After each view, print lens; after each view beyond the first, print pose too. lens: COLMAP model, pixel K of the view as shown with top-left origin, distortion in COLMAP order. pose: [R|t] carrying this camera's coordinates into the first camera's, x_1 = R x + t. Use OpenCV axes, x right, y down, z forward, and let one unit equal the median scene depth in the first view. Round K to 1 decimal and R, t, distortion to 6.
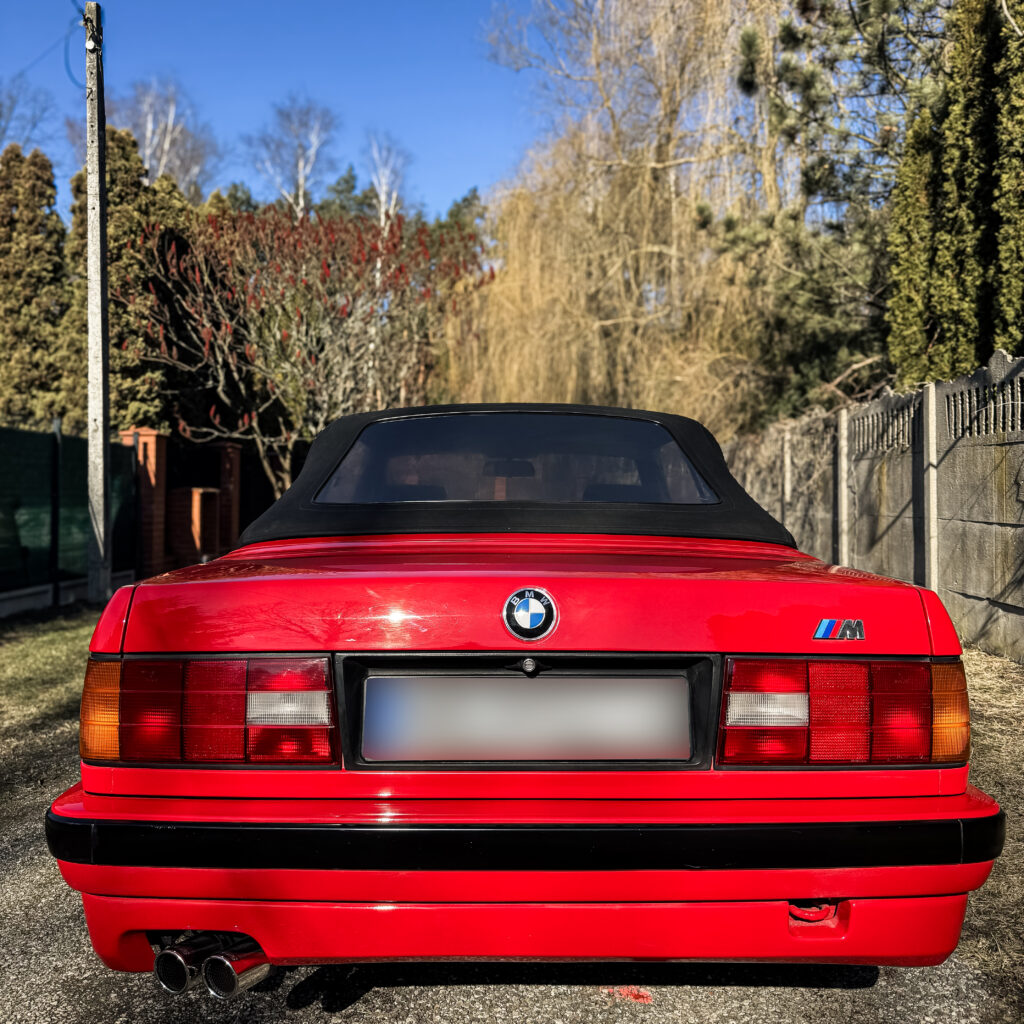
lens RADIAL K [[953.2, 0, 511.1], [0, 953.2, 461.1], [0, 0, 1]] dist [0.062551, -0.089963]
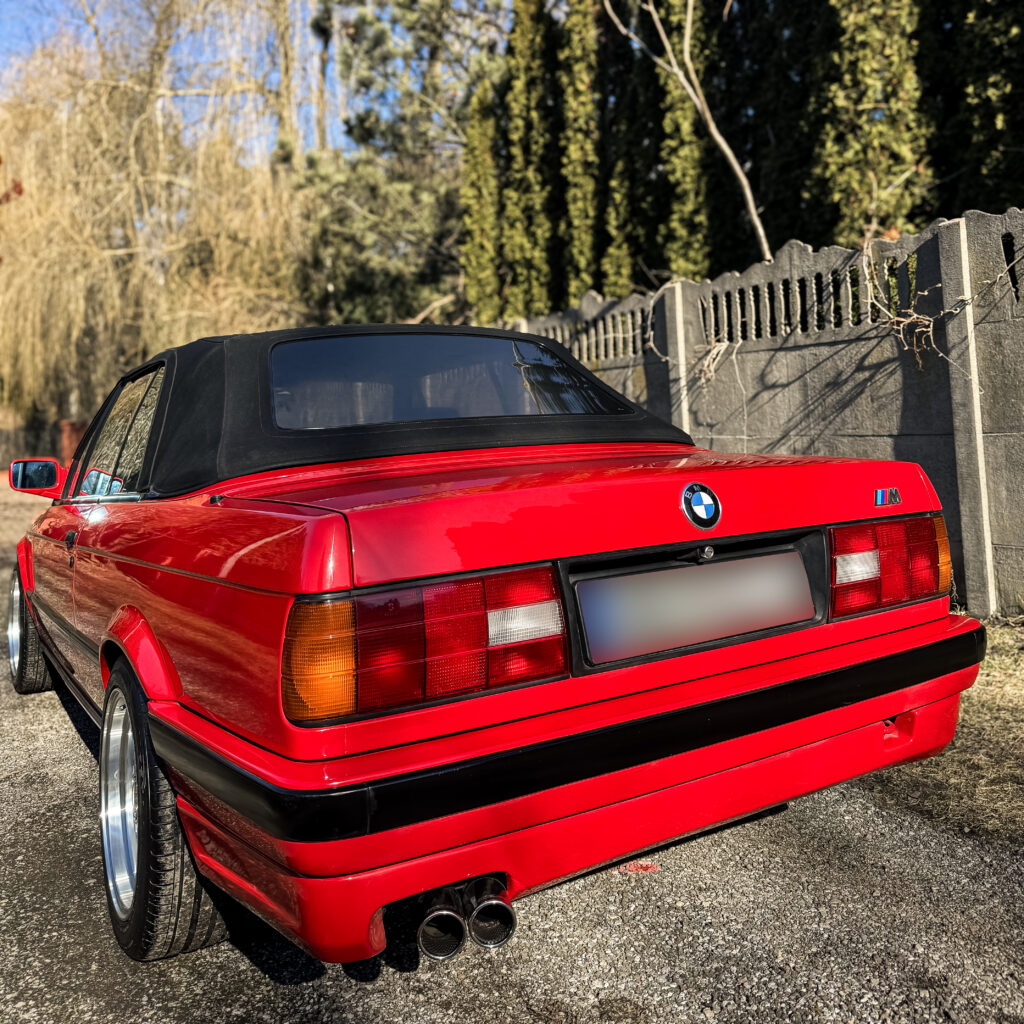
lens RADIAL K [[939.9, 0, 515.6], [0, 939.9, 374.1], [0, 0, 1]] dist [0.070622, -0.105740]
pose [[0.862807, -0.016534, 0.505262, -0.103949], [0.030104, 0.999372, -0.018703, 0.003595], [-0.504636, 0.031348, 0.862763, 0.026065]]
